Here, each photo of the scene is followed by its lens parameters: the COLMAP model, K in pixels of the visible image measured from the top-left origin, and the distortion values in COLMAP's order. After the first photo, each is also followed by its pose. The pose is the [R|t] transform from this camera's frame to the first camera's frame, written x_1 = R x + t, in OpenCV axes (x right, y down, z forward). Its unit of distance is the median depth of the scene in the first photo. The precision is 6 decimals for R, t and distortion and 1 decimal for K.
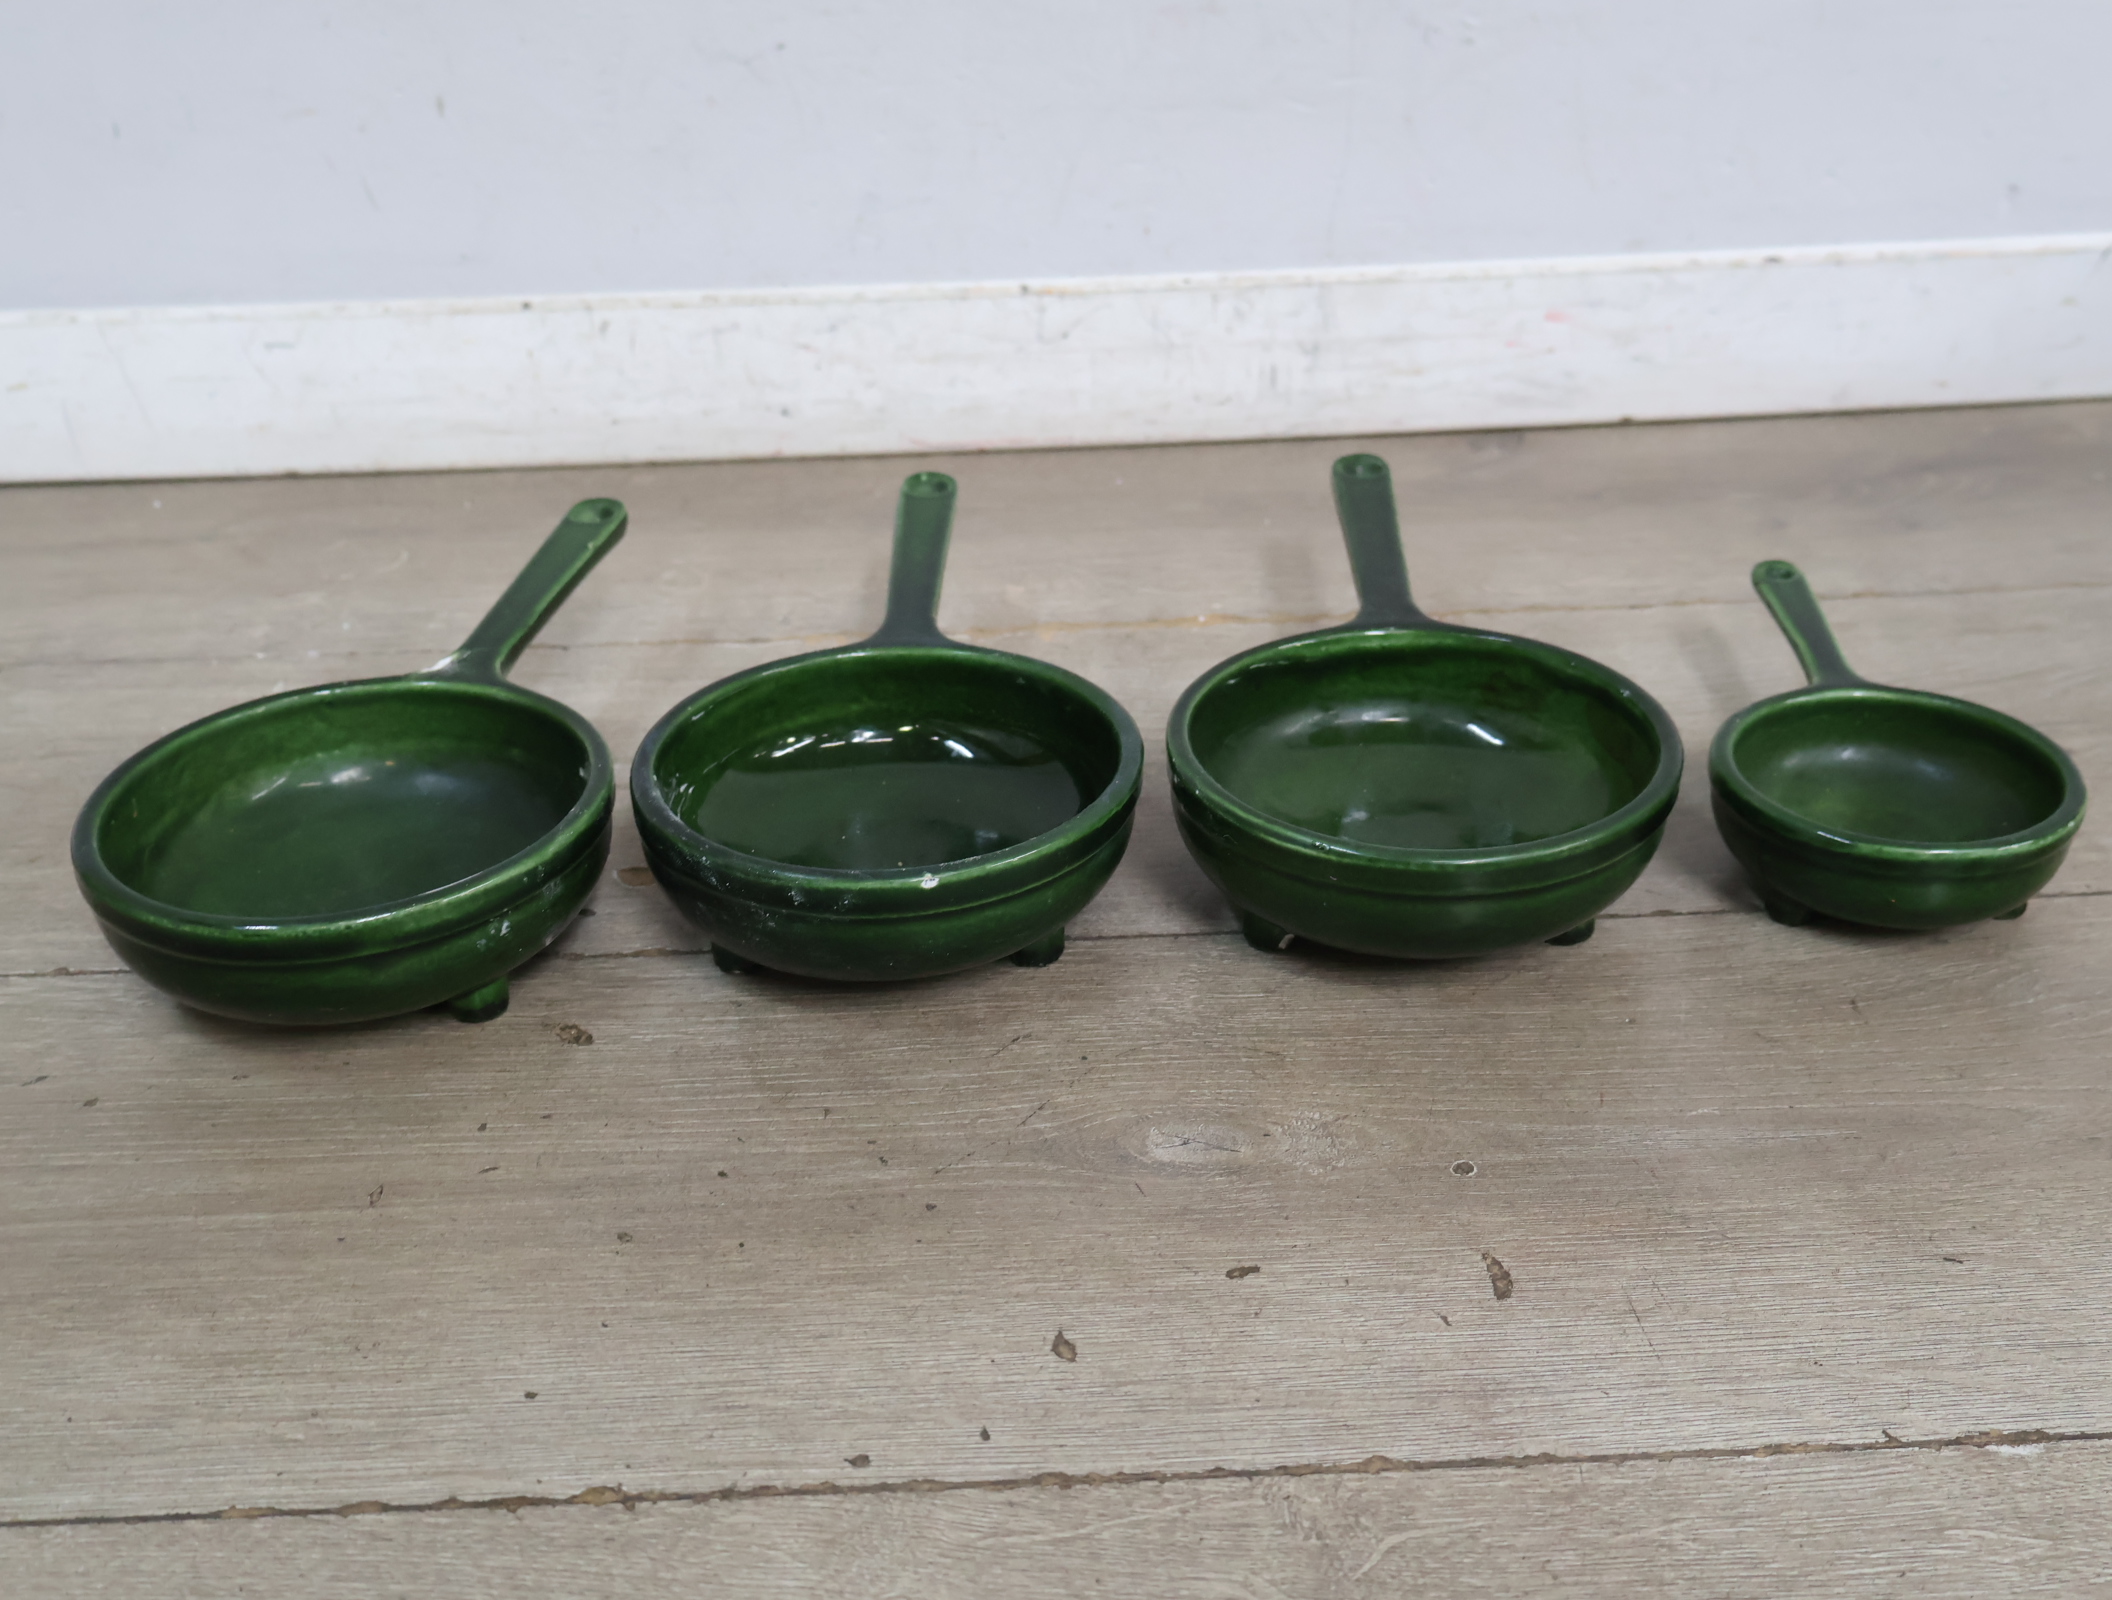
lens RADIAL K [[2226.4, 0, 1055.1], [0, 2226.4, 801.4], [0, 0, 1]] dist [0.015930, 0.000000]
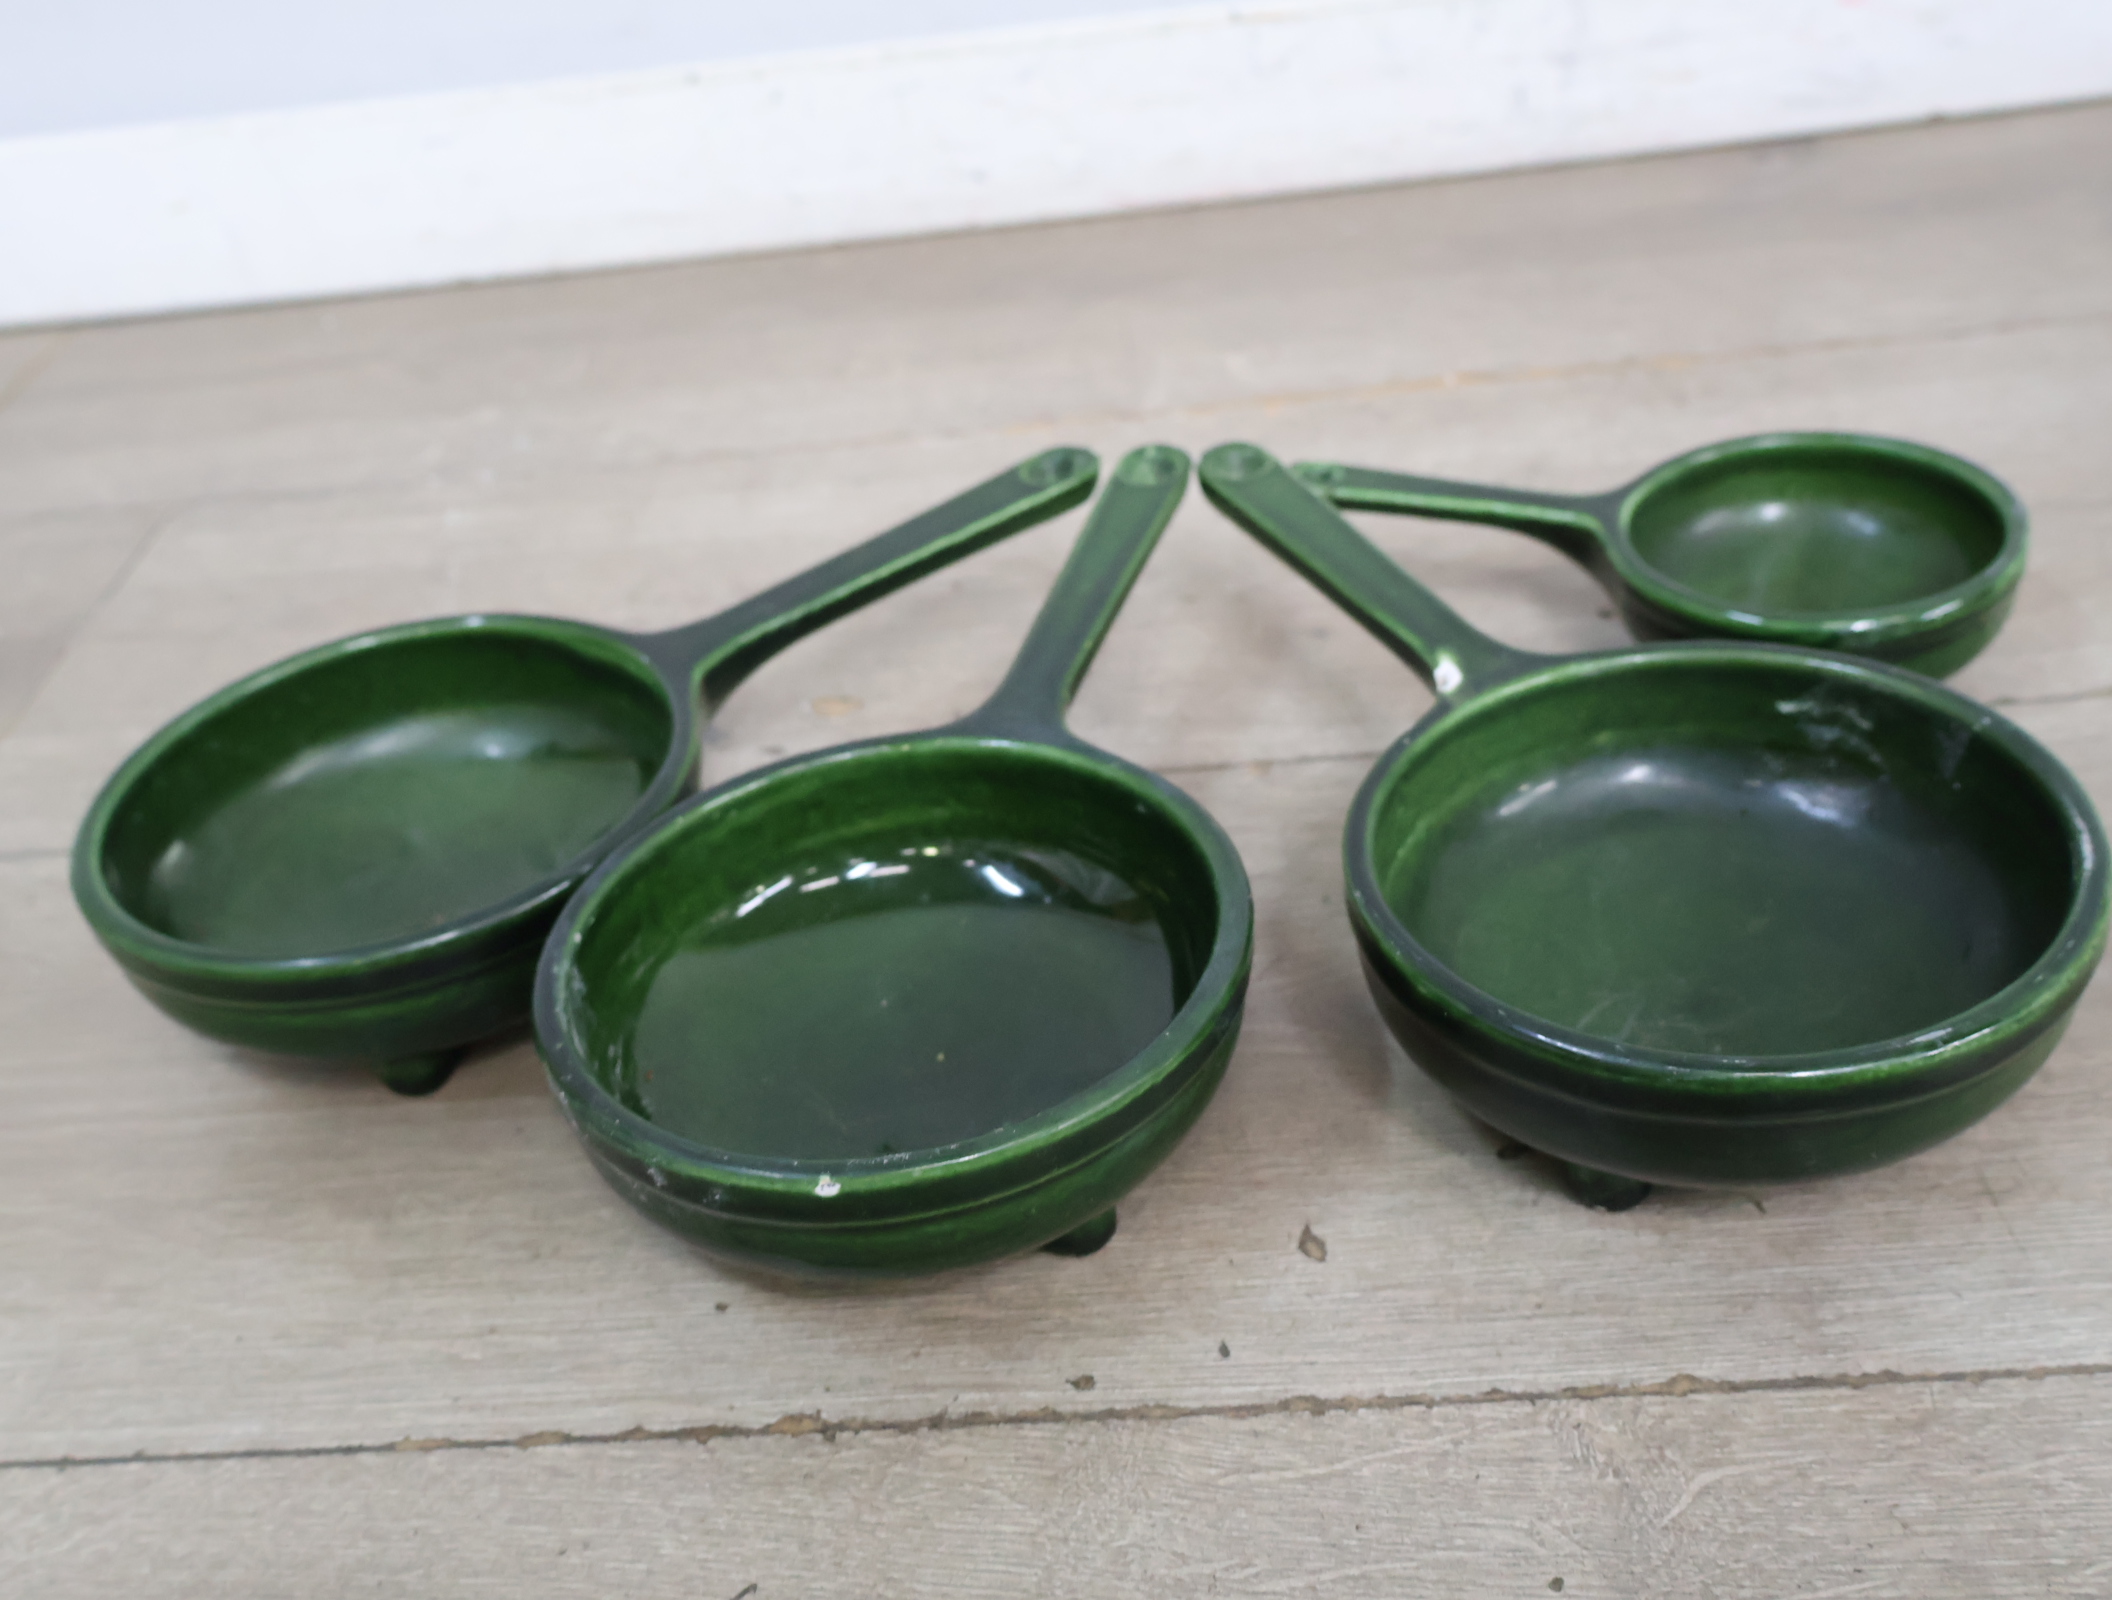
lens RADIAL K [[2226.4, 0, 1056.3], [0, 2226.4, 808.8], [0, 0, 1]] dist [0.015930, 0.000000]
pose [[0.992687, -0.037255, -0.114821, 0.010984], [0.049391, 0.993273, 0.104732, -0.022042], [0.110147, -0.109638, 0.987850, 0.138842]]
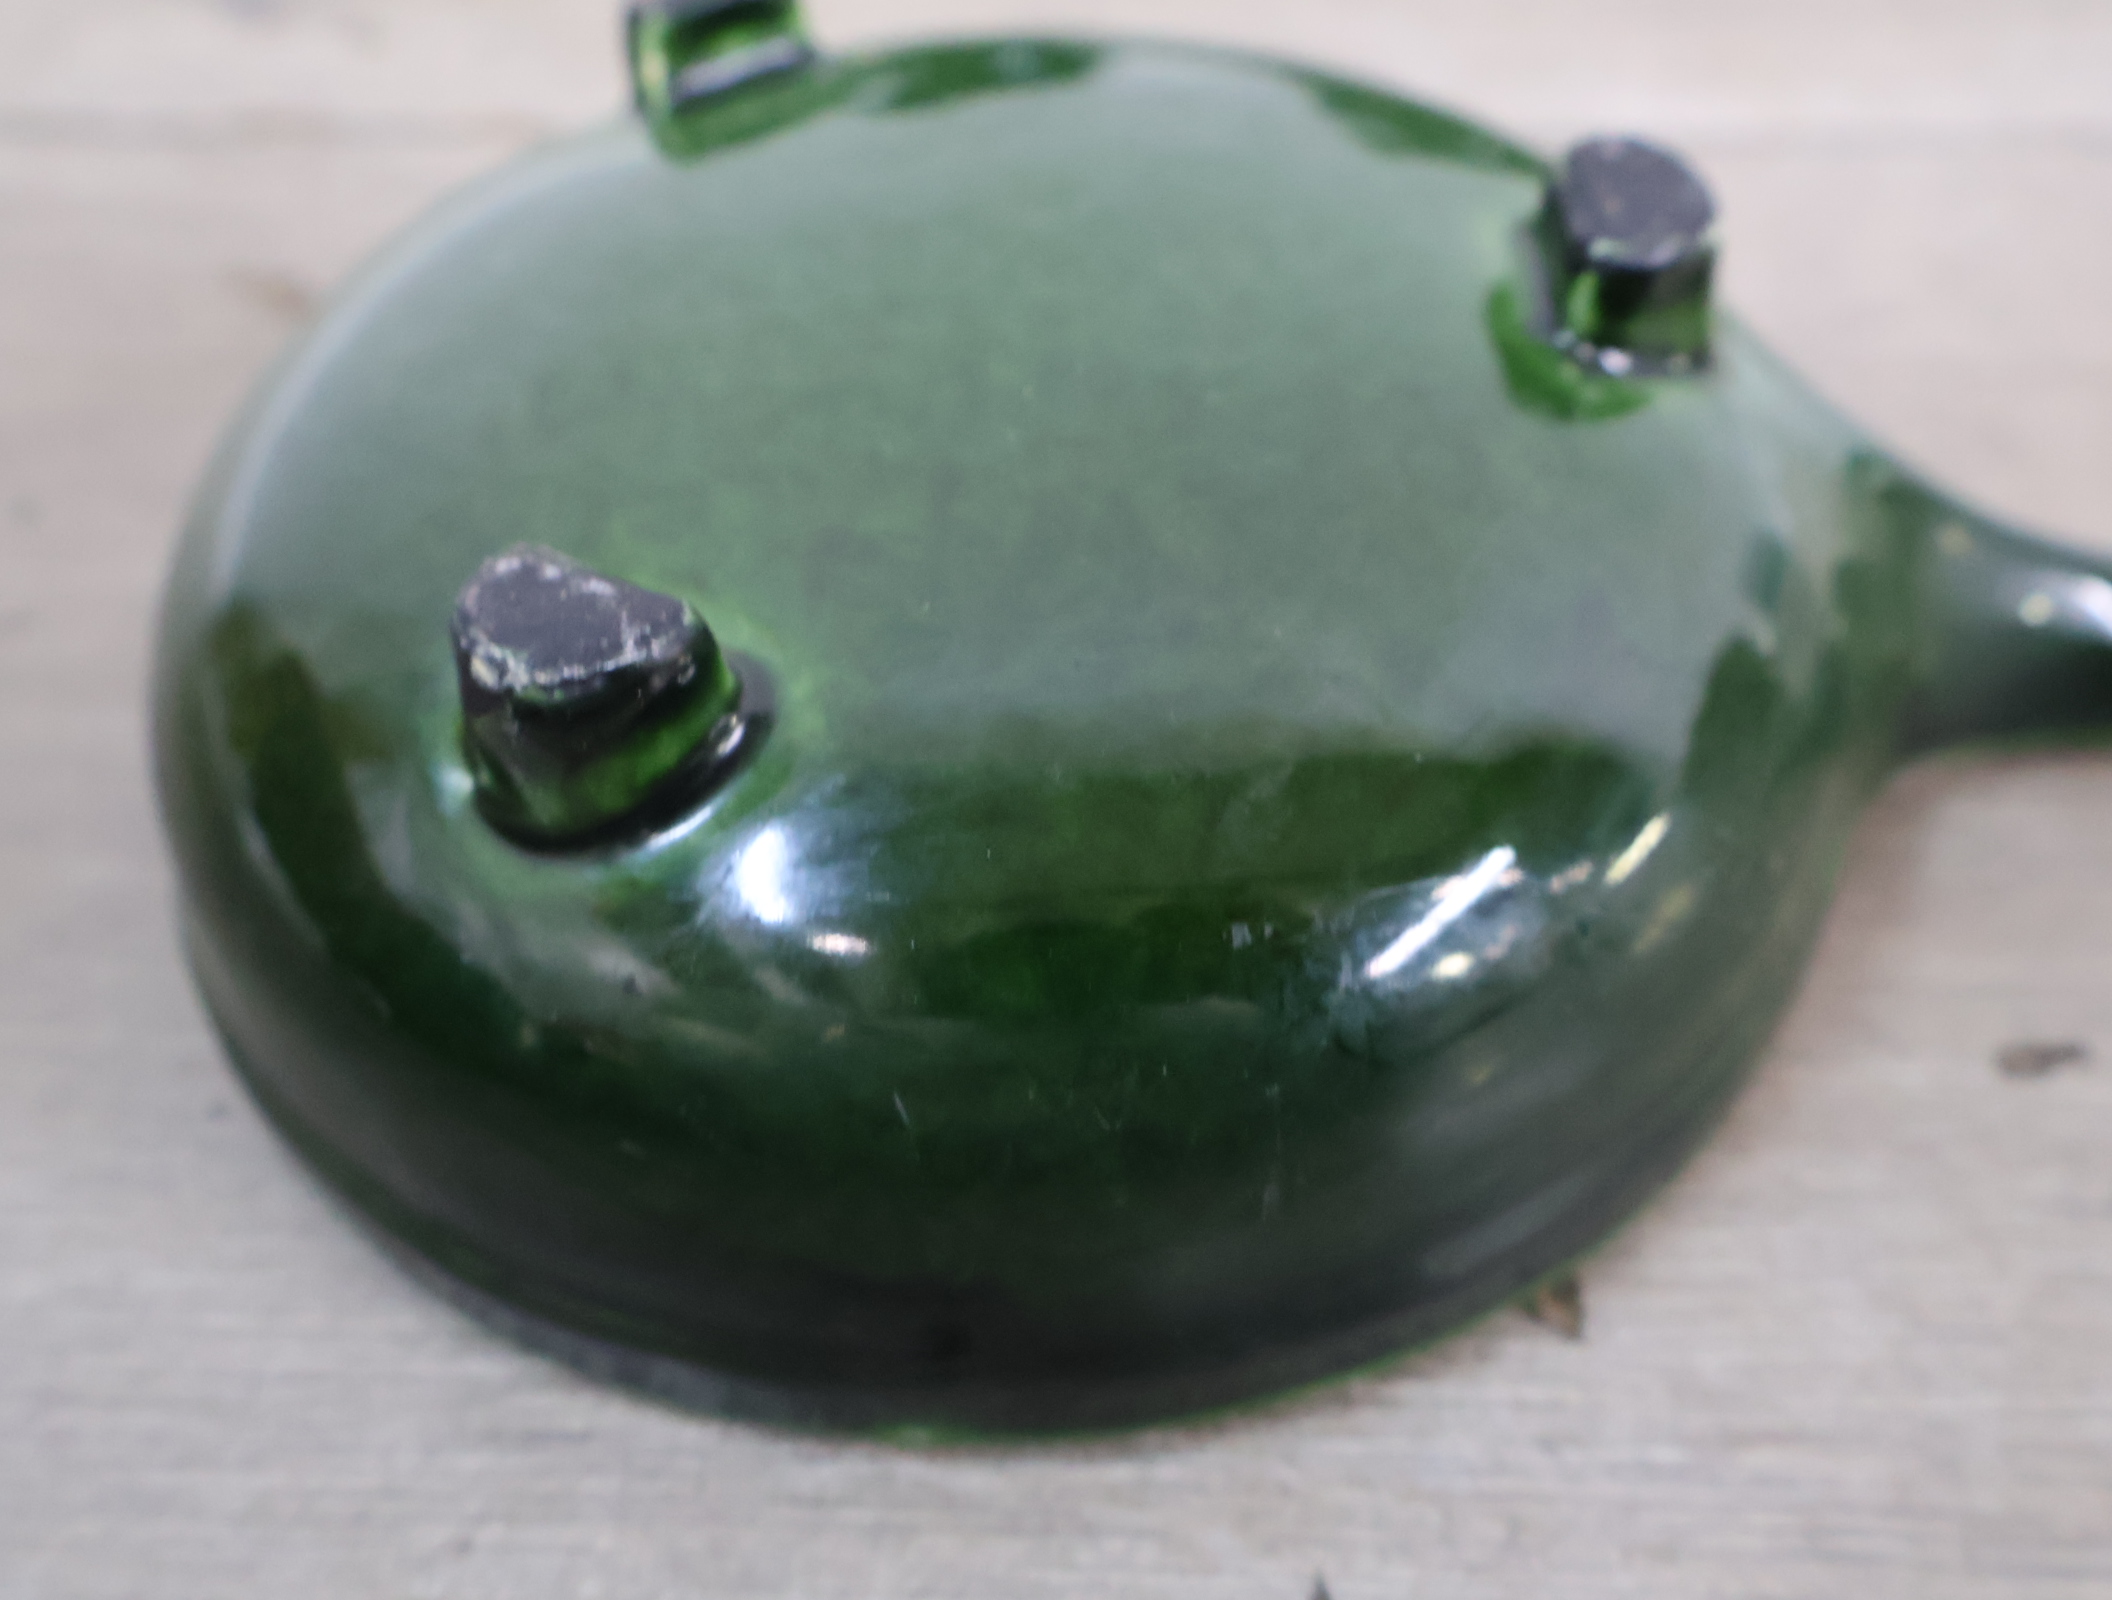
lens RADIAL K [[2226.4, 0, 1052.8], [0, 2226.4, 812.3], [0, 0, 1]] dist [0.015930, 0.000000]
pose [[0.997998, 0.054434, -0.032215, -0.061646], [-0.042557, 0.954645, 0.294690, 0.080336], [0.046795, -0.292729, 0.955050, 0.686525]]
